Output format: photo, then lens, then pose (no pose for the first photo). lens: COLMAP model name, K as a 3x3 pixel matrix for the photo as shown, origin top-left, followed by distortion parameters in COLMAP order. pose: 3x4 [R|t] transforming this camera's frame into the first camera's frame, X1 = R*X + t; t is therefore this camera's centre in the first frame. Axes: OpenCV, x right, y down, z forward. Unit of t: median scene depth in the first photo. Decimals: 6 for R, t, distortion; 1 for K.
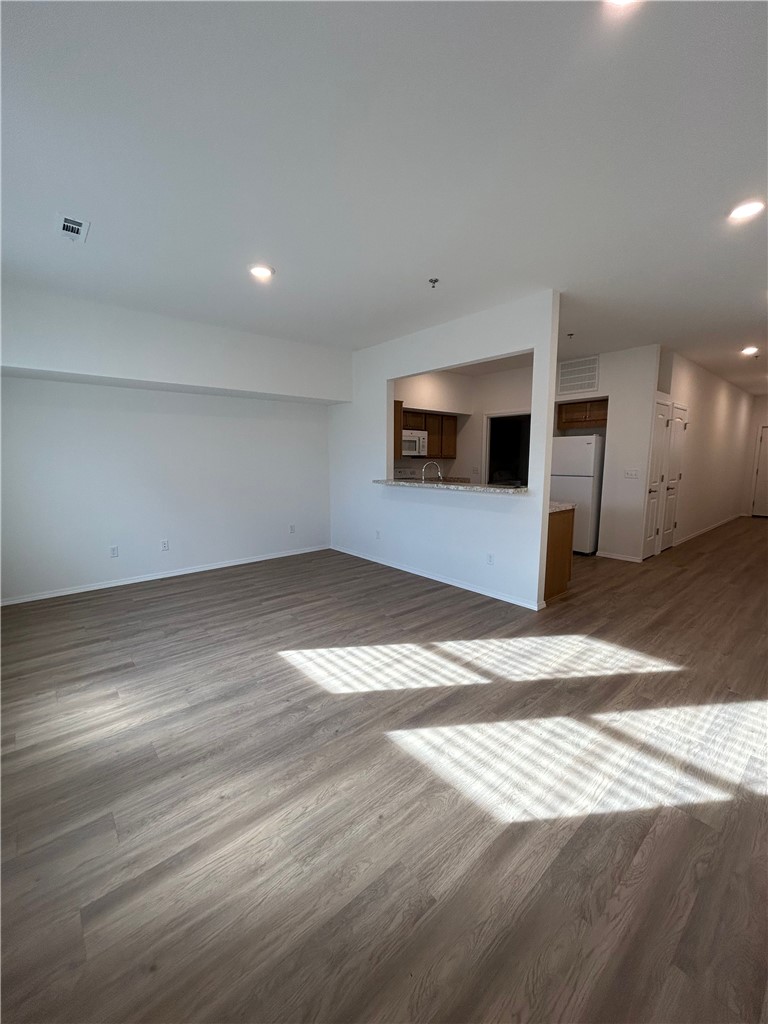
lens RADIAL K [[408.9, 0, 385.1], [0, 408.9, 513.3], [0, 0, 1]] dist [-0.008165, 0.000736]
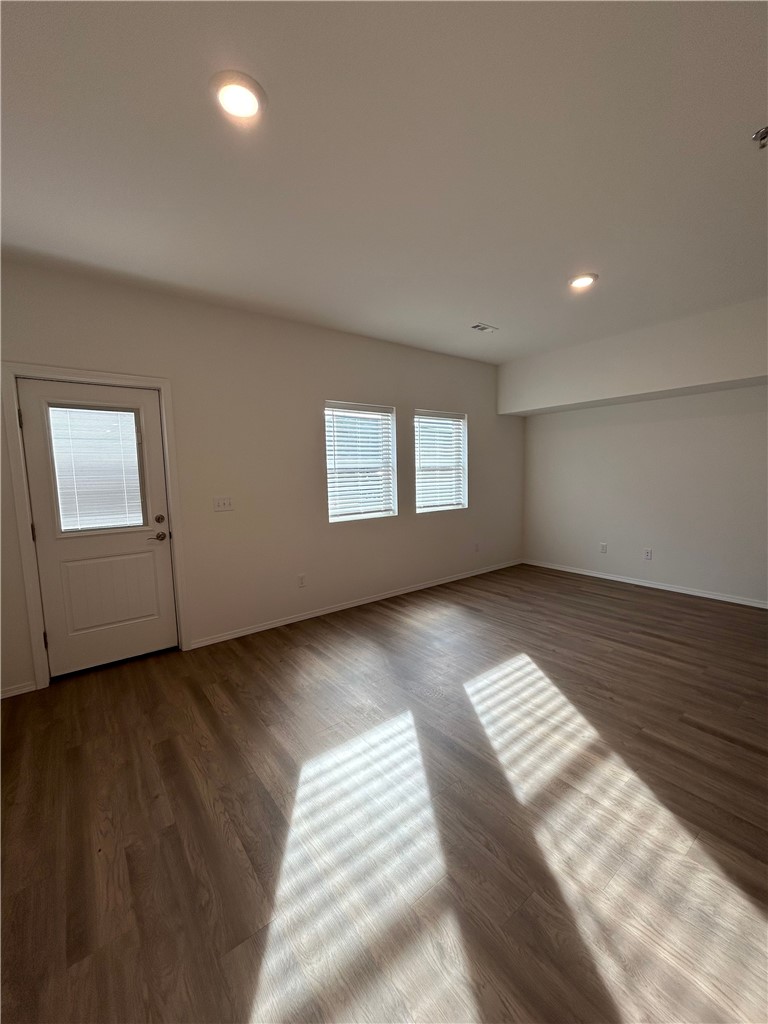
lens RADIAL K [[408.9, 0, 389.6], [0, 408.9, 516.0], [0, 0, 1]] dist [-0.008165, 0.000736]
pose [[-0.047336, 0.116646, -0.992045, 0.825660], [-0.114378, 0.985993, 0.121392, -0.110233], [0.992309, 0.119214, -0.033331, 0.691644]]
